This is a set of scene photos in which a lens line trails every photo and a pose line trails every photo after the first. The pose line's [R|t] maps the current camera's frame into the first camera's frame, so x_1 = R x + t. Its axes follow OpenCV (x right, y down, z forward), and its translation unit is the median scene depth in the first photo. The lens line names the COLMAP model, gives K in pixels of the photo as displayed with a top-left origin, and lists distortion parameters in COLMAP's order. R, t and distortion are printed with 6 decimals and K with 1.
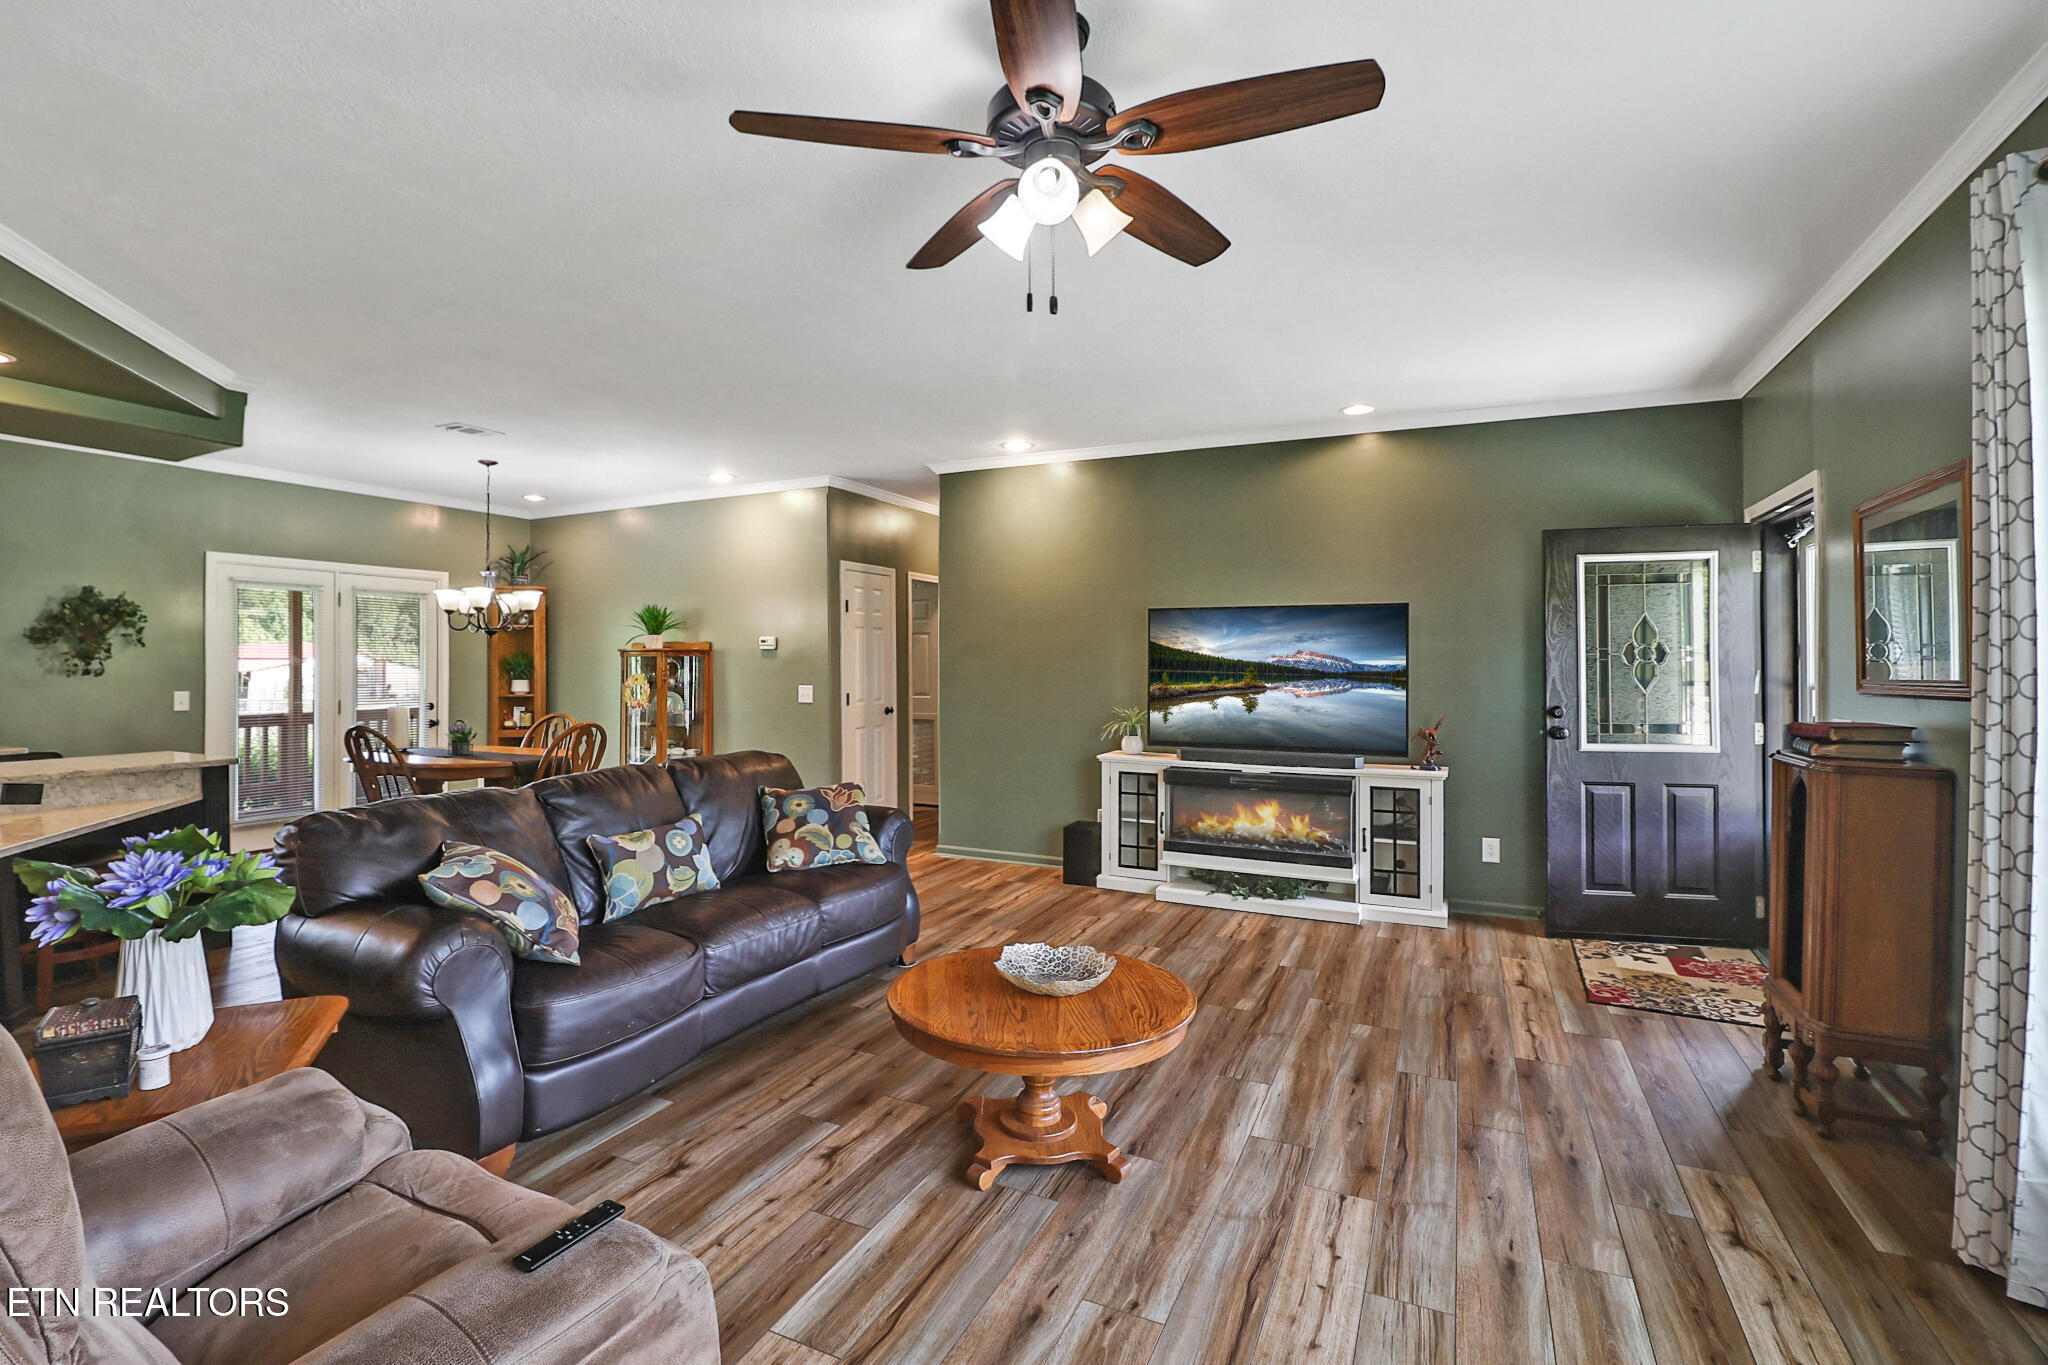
lens RADIAL K [[936.5, 0, 1008.8], [0, 936.5, 665.6], [0, 0, 1]] dist [-0.020060, -0.003466]
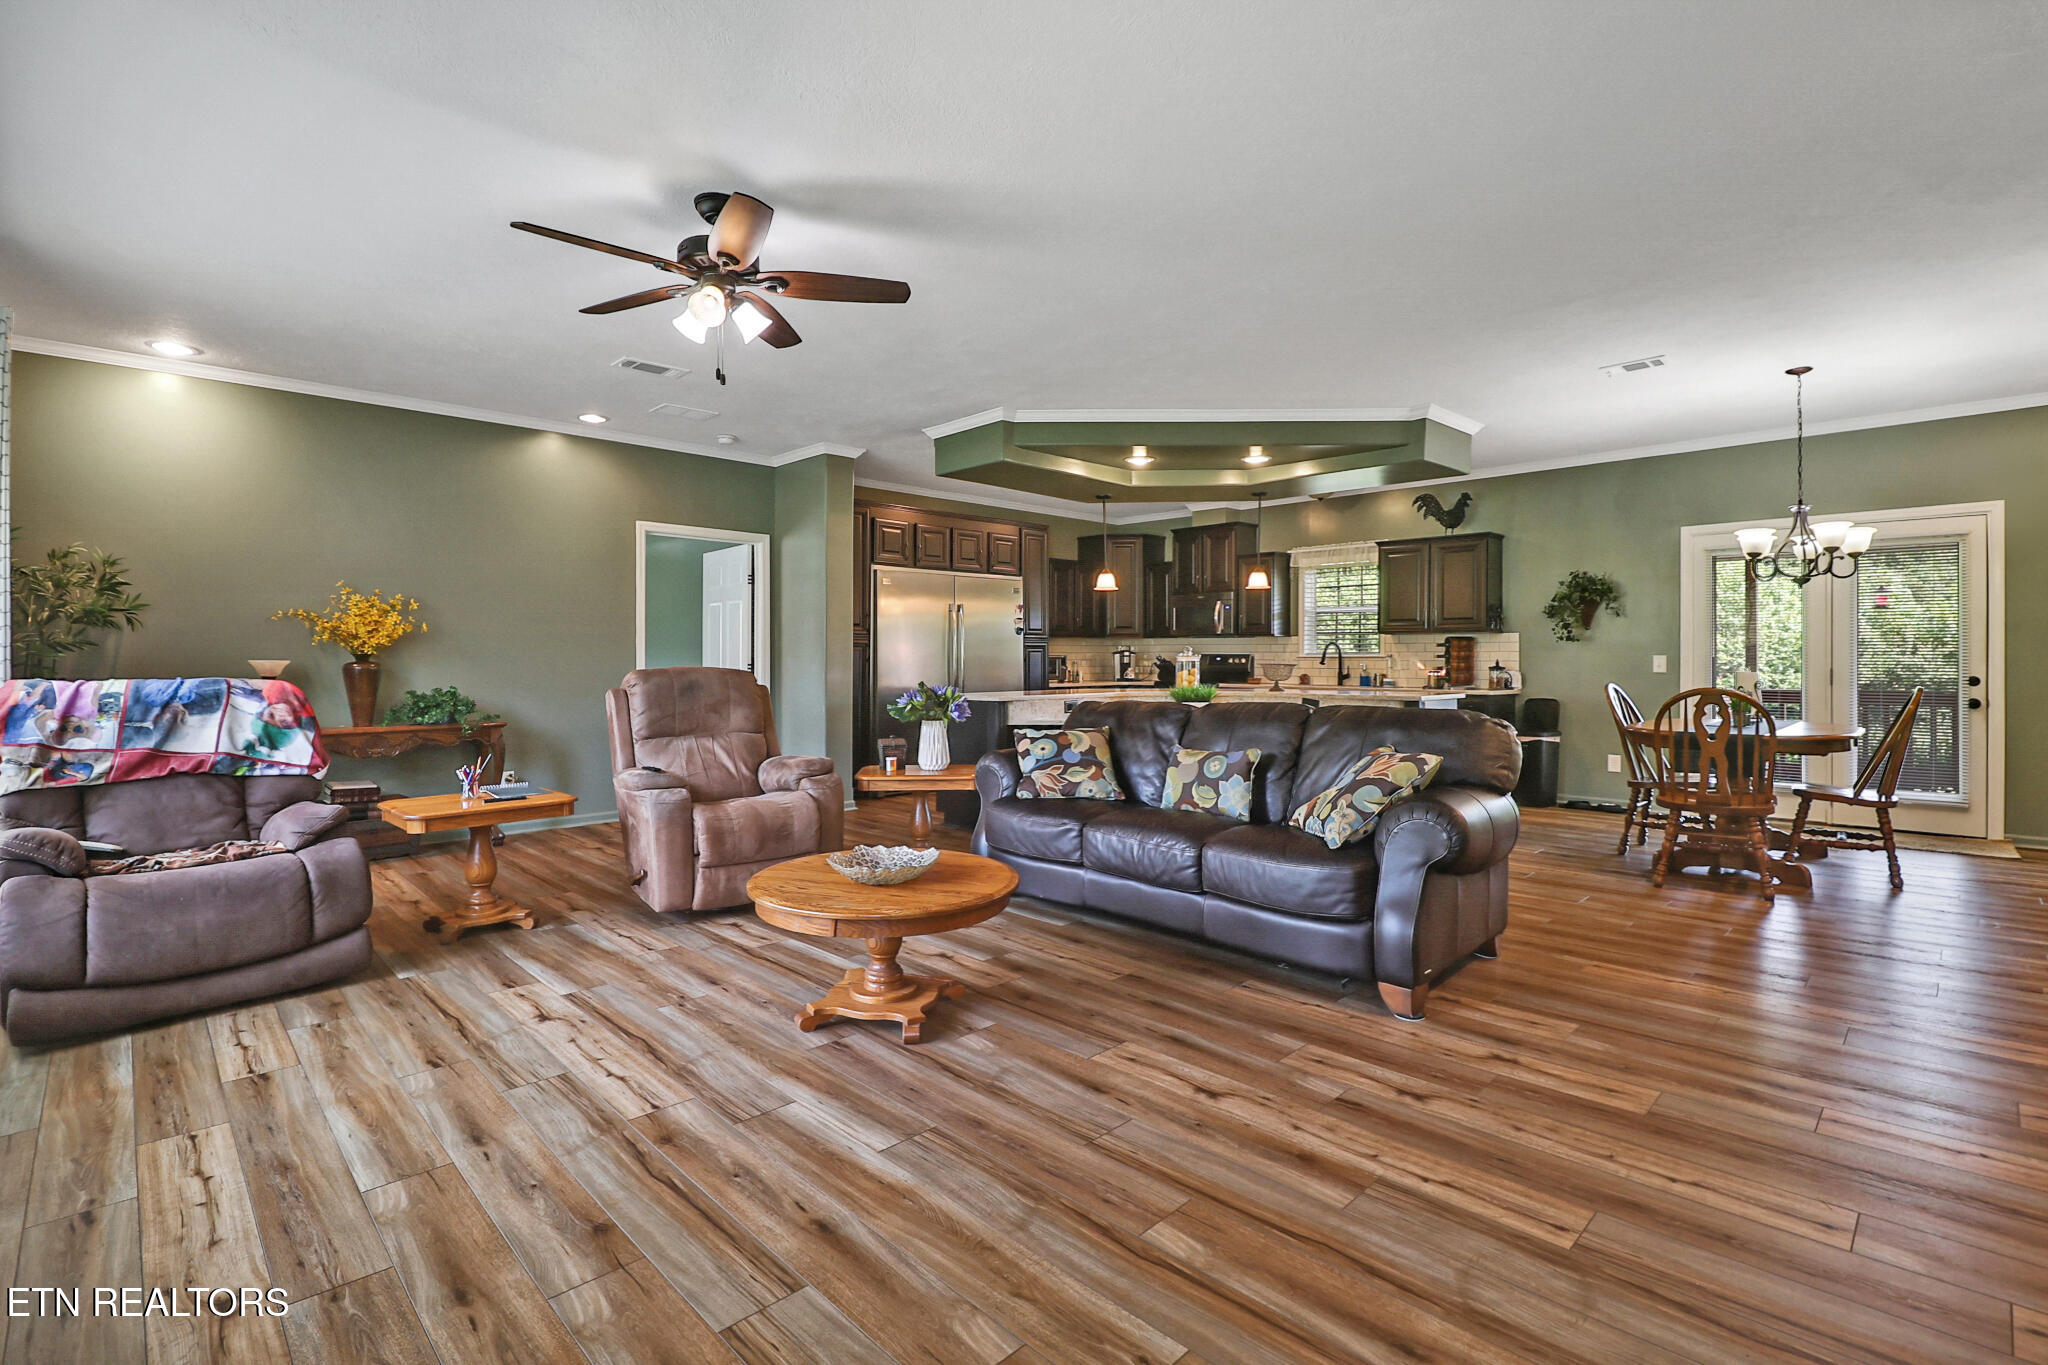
lens RADIAL K [[936.5, 0, 1015.5], [0, 936.5, 664.1], [0, 0, 1]] dist [-0.020060, -0.003466]
pose [[-0.345281, 0.006082, -0.938479, 0.833910], [-0.003517, 0.999964, 0.007774, 0.061239], [0.938493, 0.005985, -0.345247, 1.223357]]
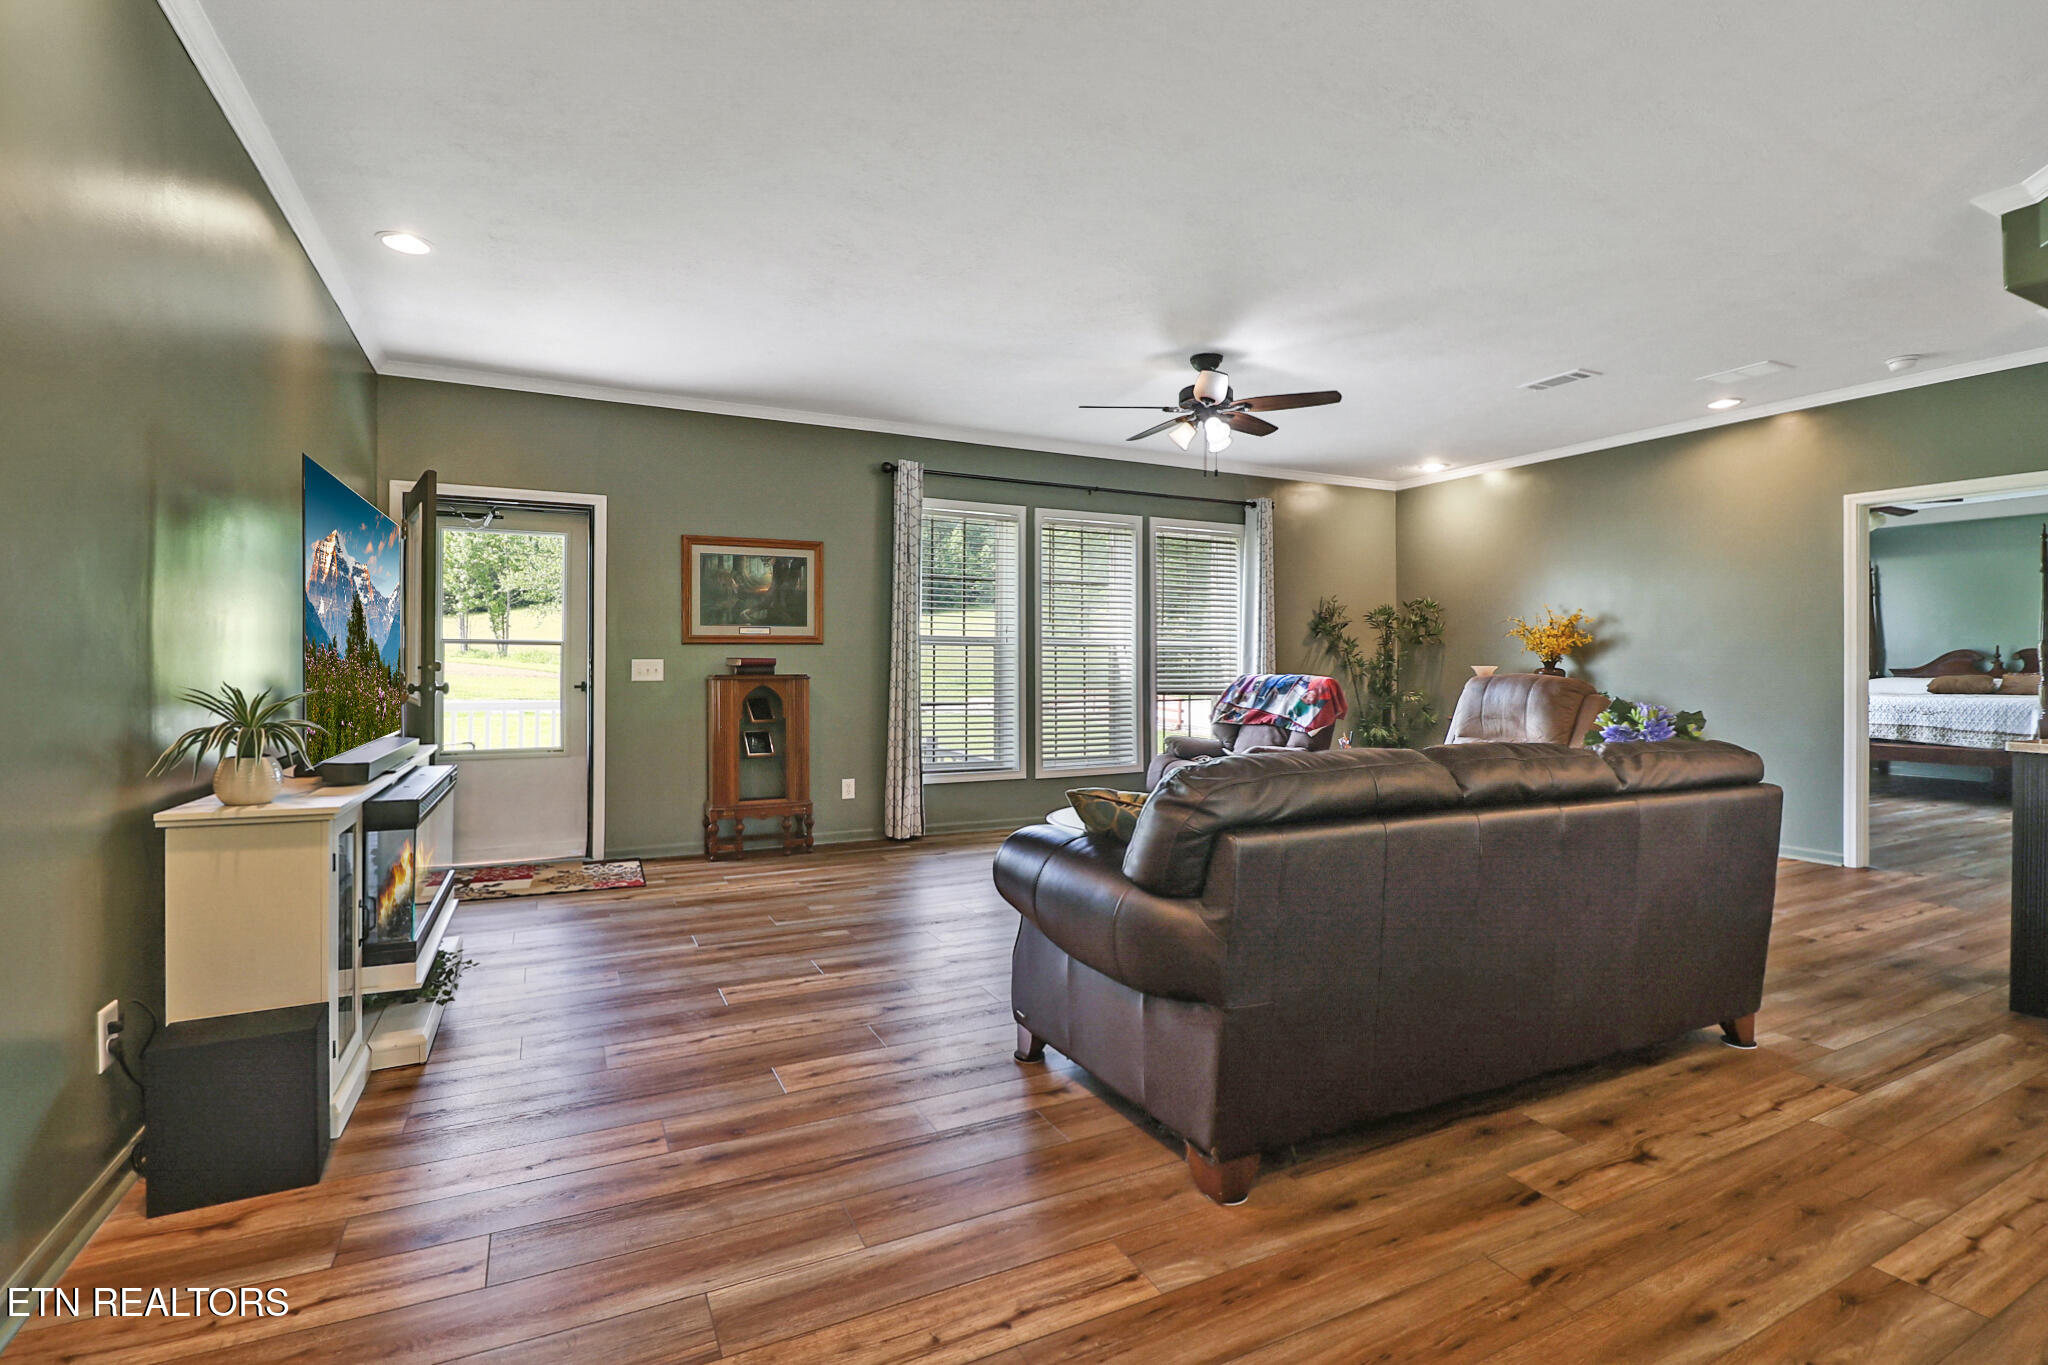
lens RADIAL K [[936.5, 0, 1013.6], [0, 936.5, 669.8], [0, 0, 1]] dist [-0.020060, -0.003466]
pose [[-0.791488, -0.003649, 0.611173, -0.636813], [0.003591, 0.999937, 0.010620, 0.055029], [-0.611174, 0.010600, -0.791425, 1.936282]]
